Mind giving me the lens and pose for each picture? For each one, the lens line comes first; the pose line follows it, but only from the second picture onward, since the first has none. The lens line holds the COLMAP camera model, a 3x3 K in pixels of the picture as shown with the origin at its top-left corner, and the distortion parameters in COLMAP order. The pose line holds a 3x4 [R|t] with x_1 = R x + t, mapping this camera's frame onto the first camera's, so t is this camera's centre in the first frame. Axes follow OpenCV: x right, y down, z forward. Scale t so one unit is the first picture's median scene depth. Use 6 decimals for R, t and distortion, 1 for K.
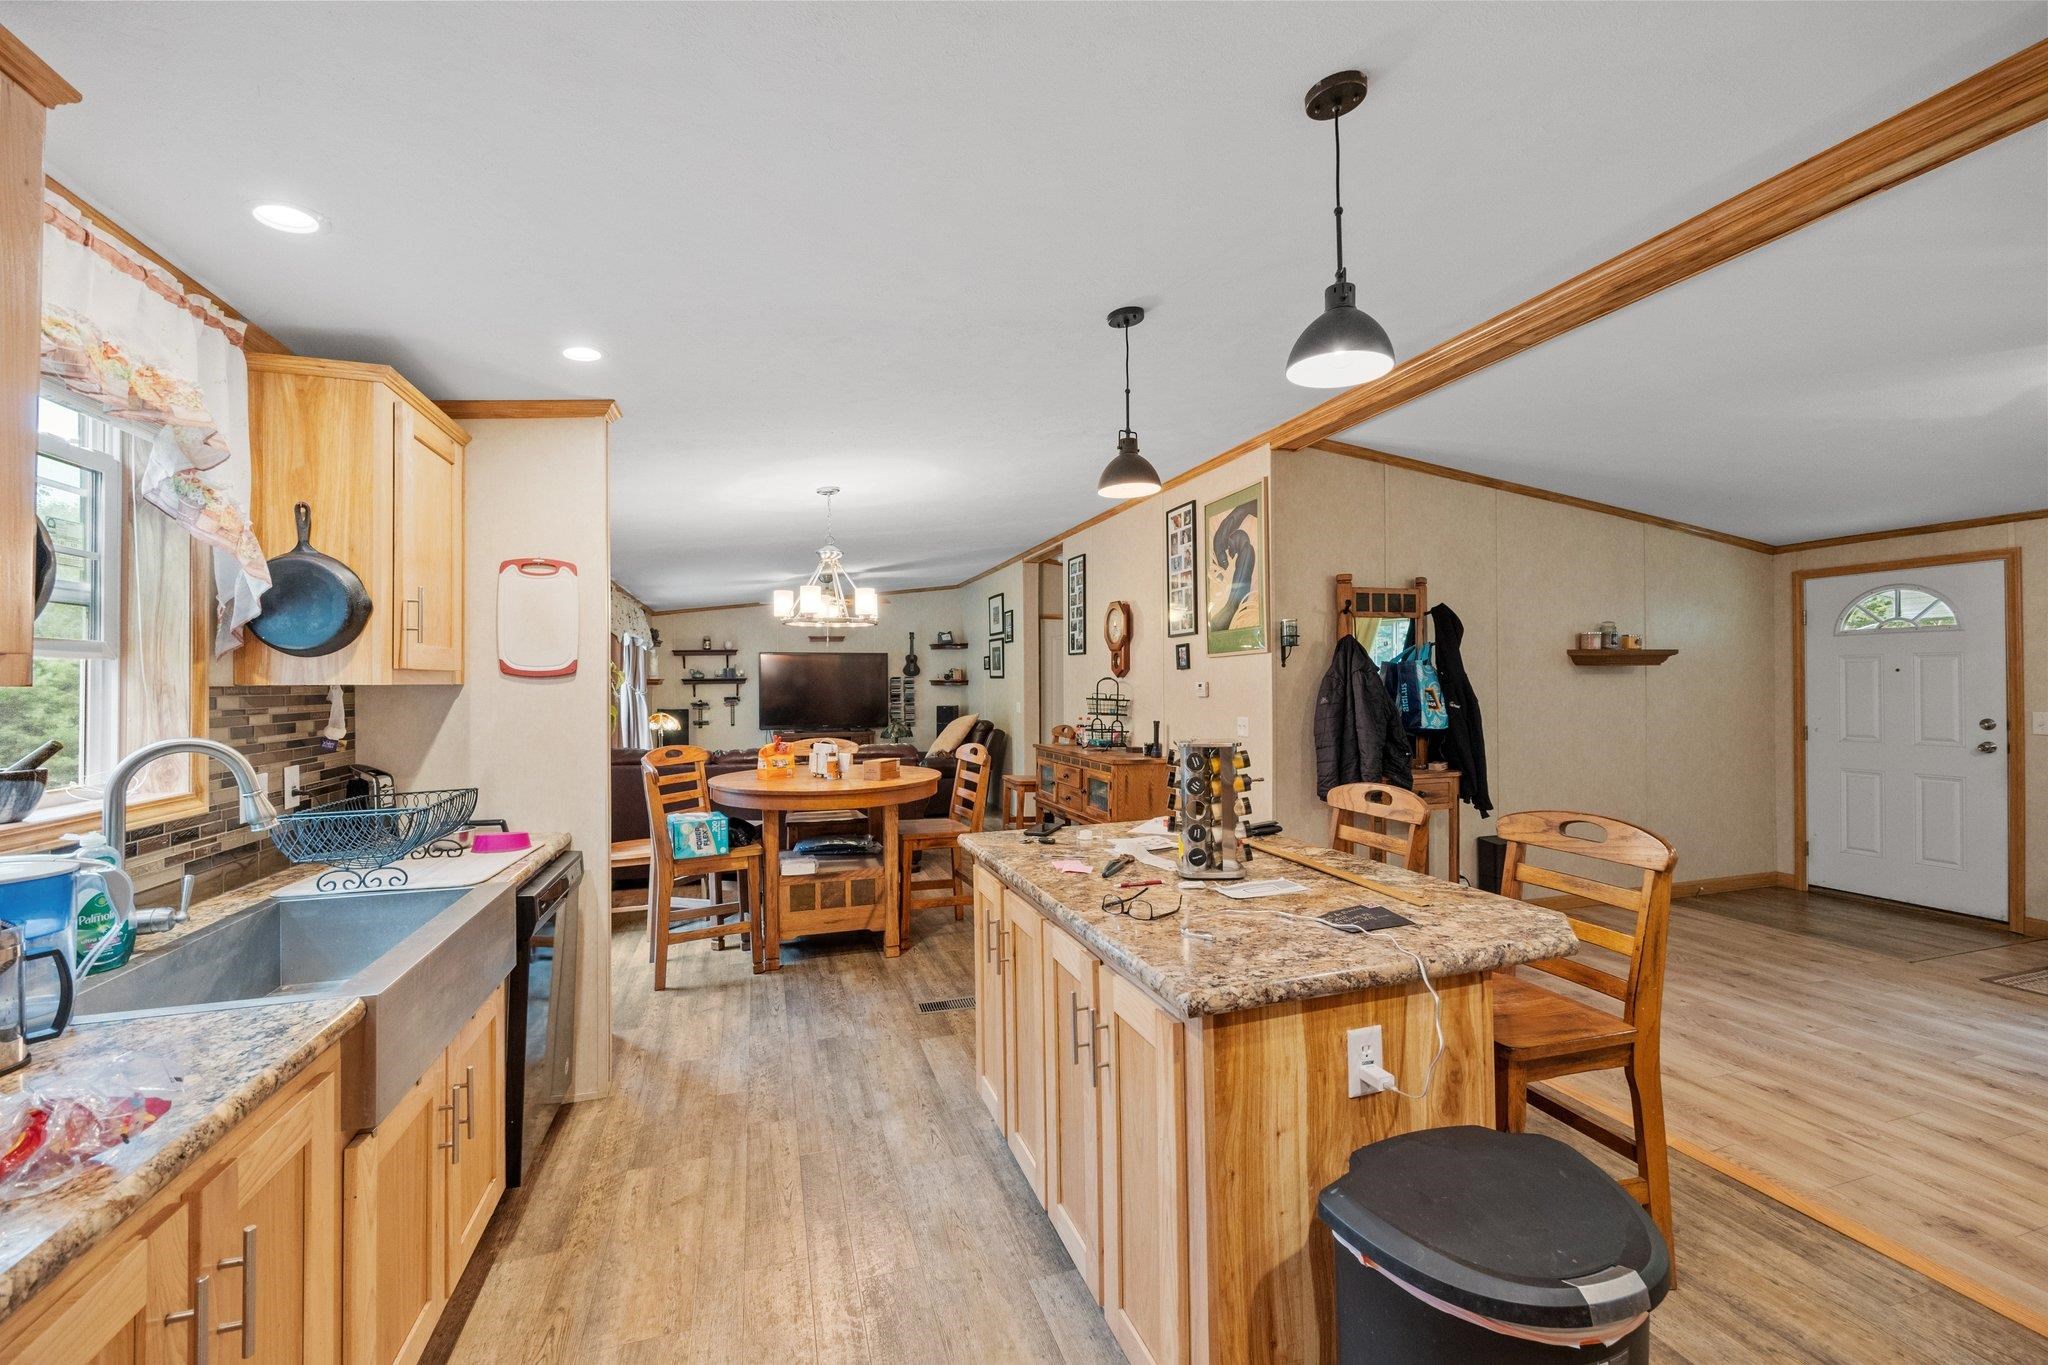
lens RADIAL K [[838.5, 0, 1006.2], [0, 838.5, 682.1], [0, 0, 1]] dist [0.002464, 0.000028]
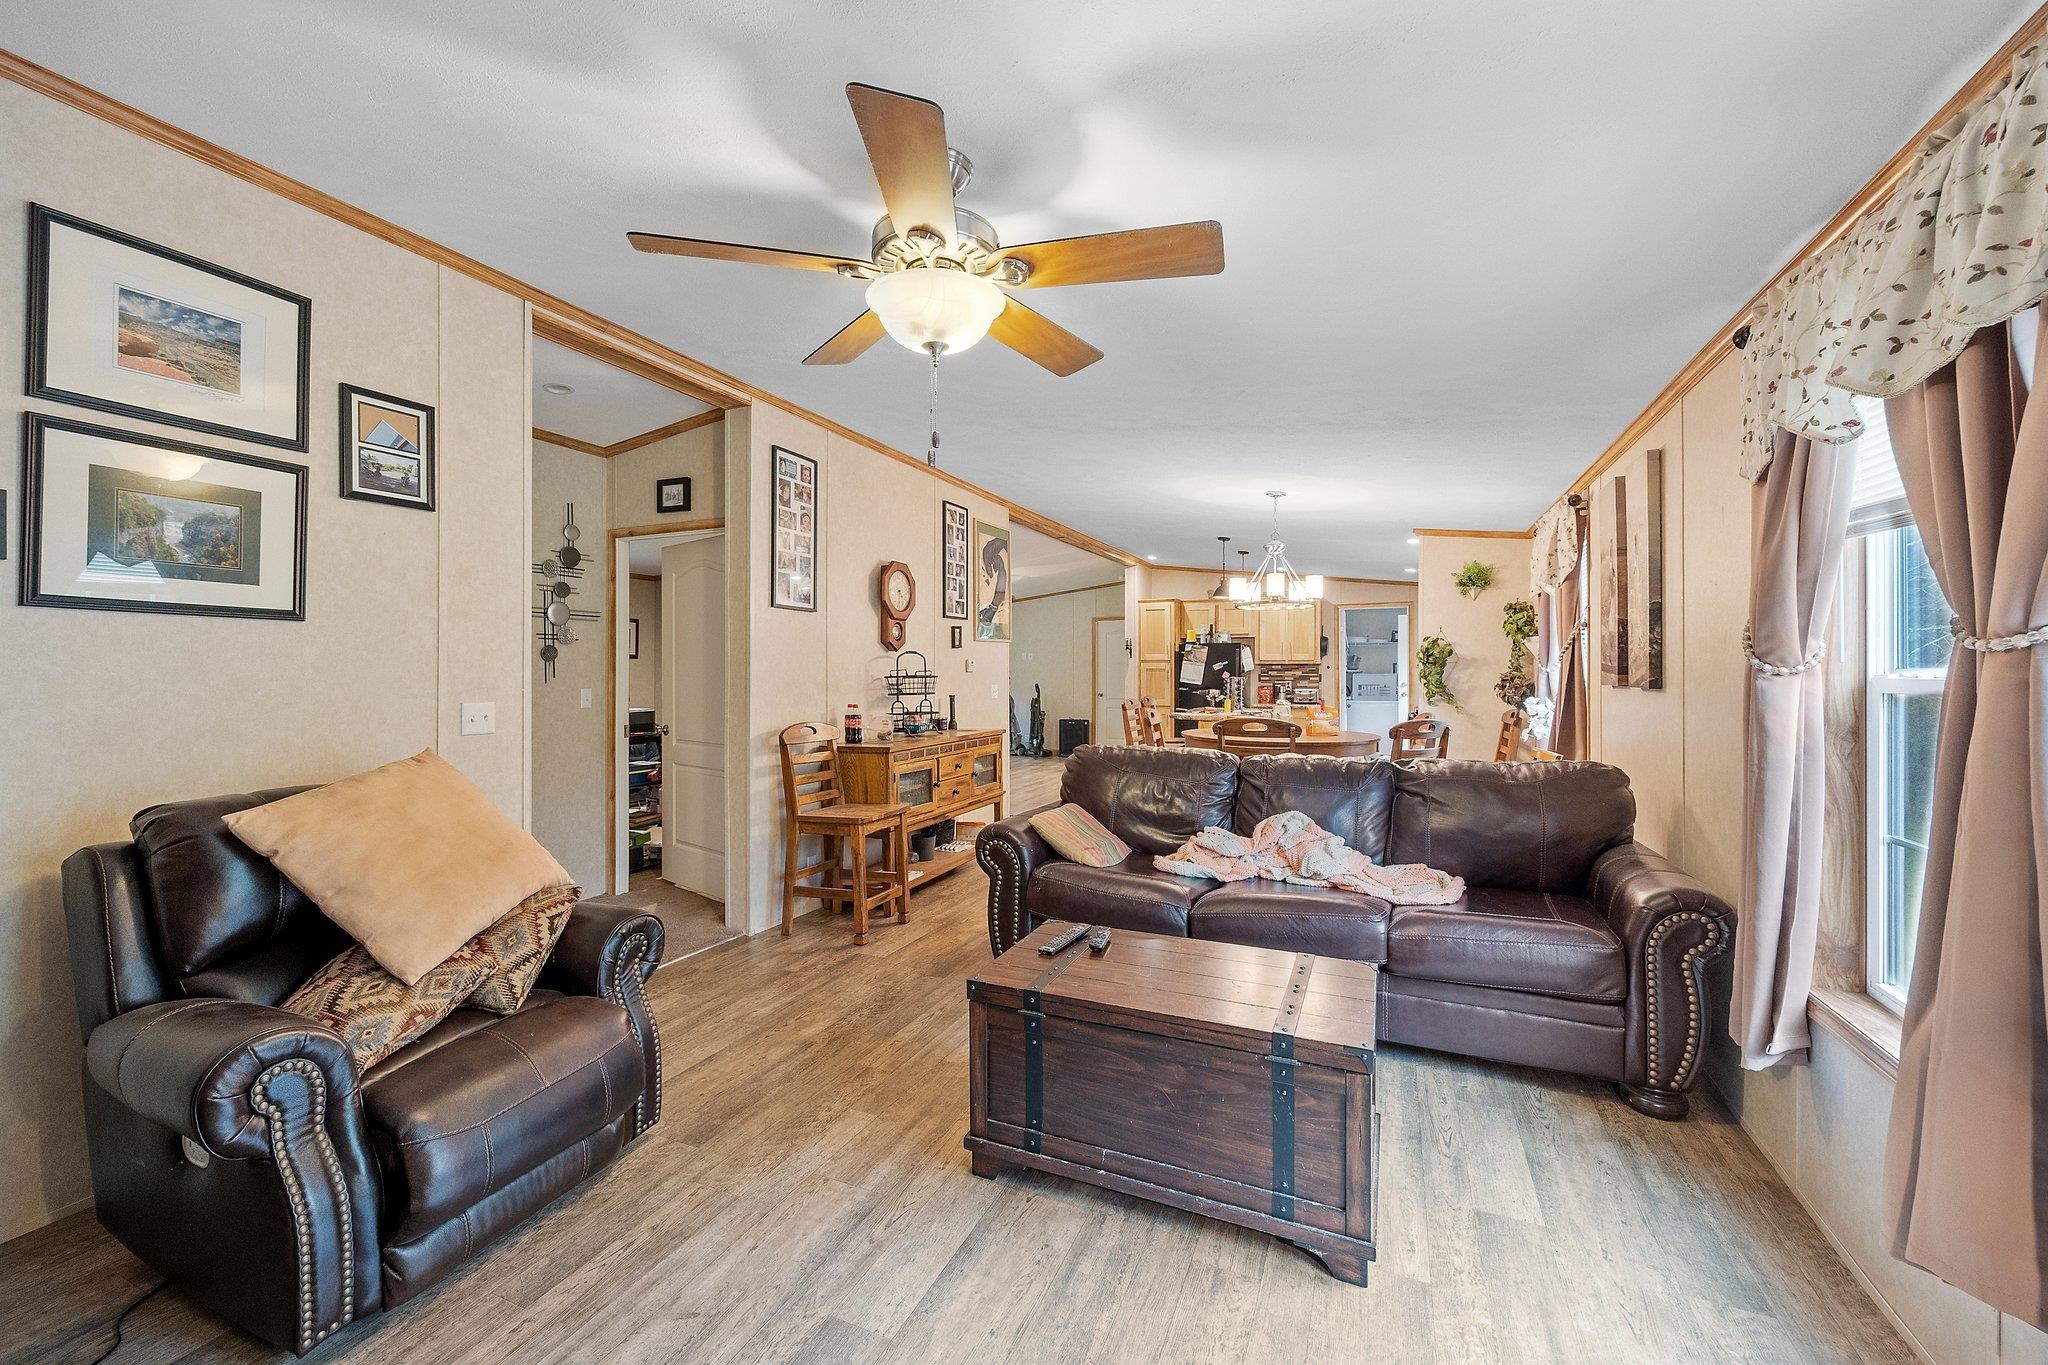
lens RADIAL K [[838.5, 0, 1006.2], [0, 838.5, 682.1], [0, 0, 1]] dist [0.002464, 0.000028]
pose [[-0.740020, 0.000068, 0.672585, -0.636752], [0.003142, 0.999989, 0.003356, 0.028717], [-0.672577, 0.004597, -0.740013, 1.880205]]
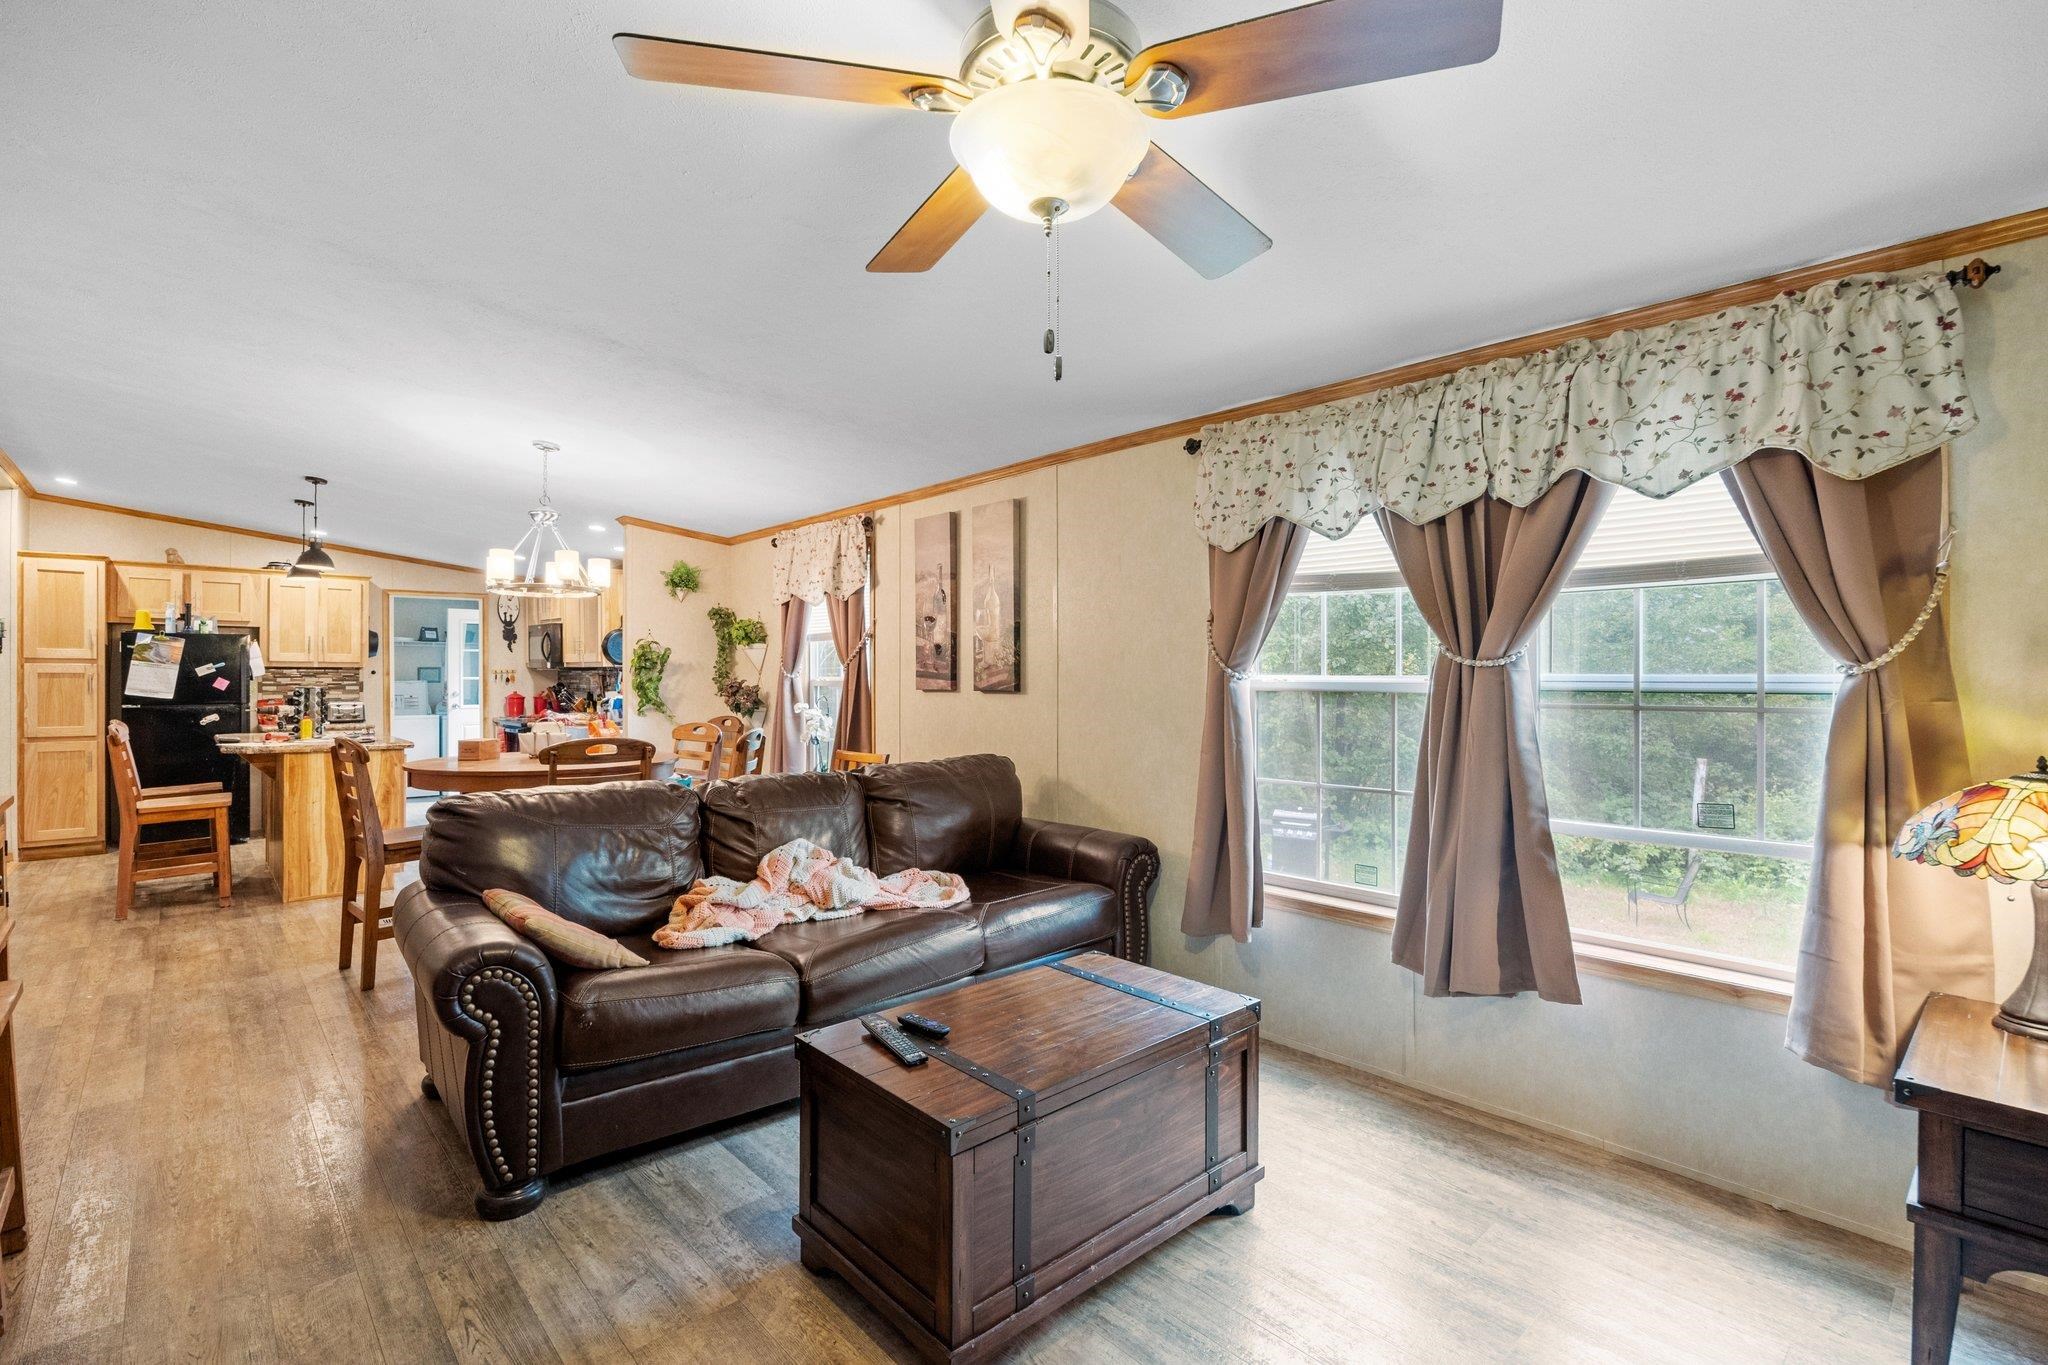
lens RADIAL K [[941.1, 0, 1028.3], [0, 941.1, 689.8], [0, 0, 1]] dist [0.000015, -0.006482]
pose [[-0.907341, 0.013880, -0.420165, -0.235325], [0.009751, 0.999881, 0.011974, 0.025414], [0.420282, 0.006767, -0.907369, 1.886869]]
